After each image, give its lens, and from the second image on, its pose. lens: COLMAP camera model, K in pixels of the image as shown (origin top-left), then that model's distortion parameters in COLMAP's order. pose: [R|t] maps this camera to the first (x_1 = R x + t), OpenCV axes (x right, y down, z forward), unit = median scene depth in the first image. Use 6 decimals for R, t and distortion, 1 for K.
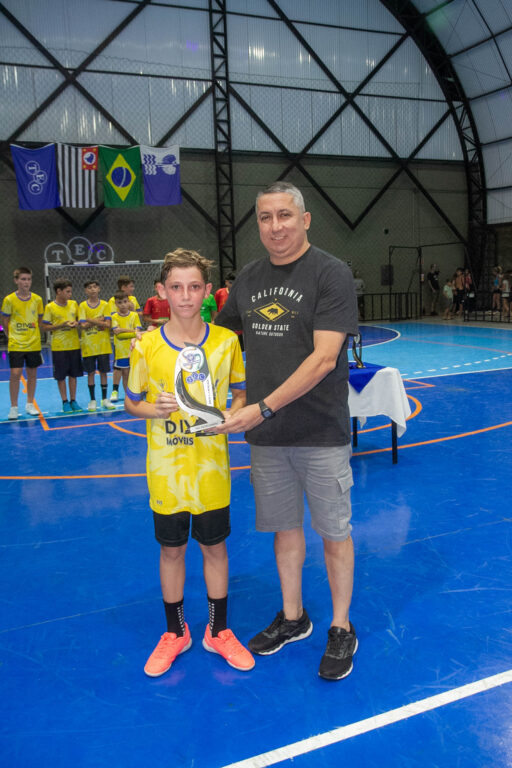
lens RADIAL K [[659.0, 0, 256.0], [0, 659.0, 384.0], [0, 0, 1]] dist [-0.100792, 0.128761]
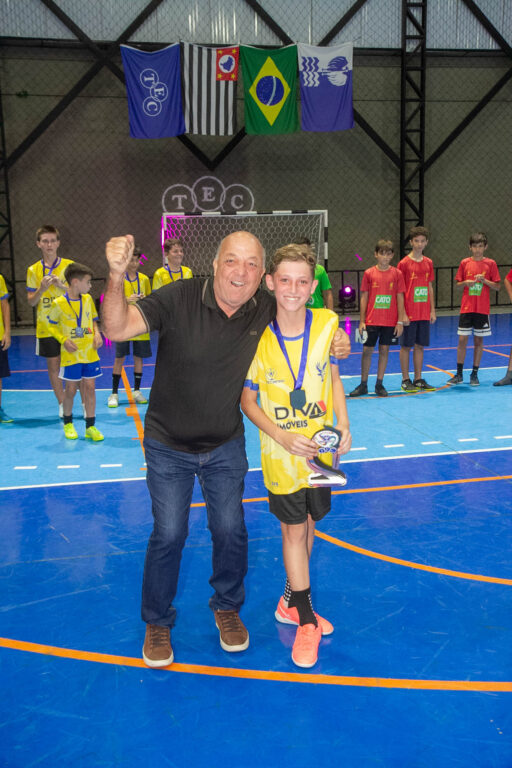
lens RADIAL K [[803.1, 0, 253.2], [0, 803.1, 380.4], [0, 0, 1]] dist [0.017041, 0.046905]
pose [[0.981052, 0.043195, -0.188868, -0.044789], [-0.038969, 0.998901, 0.026032, -0.024283], [0.189785, -0.018178, 0.981657, 0.127995]]
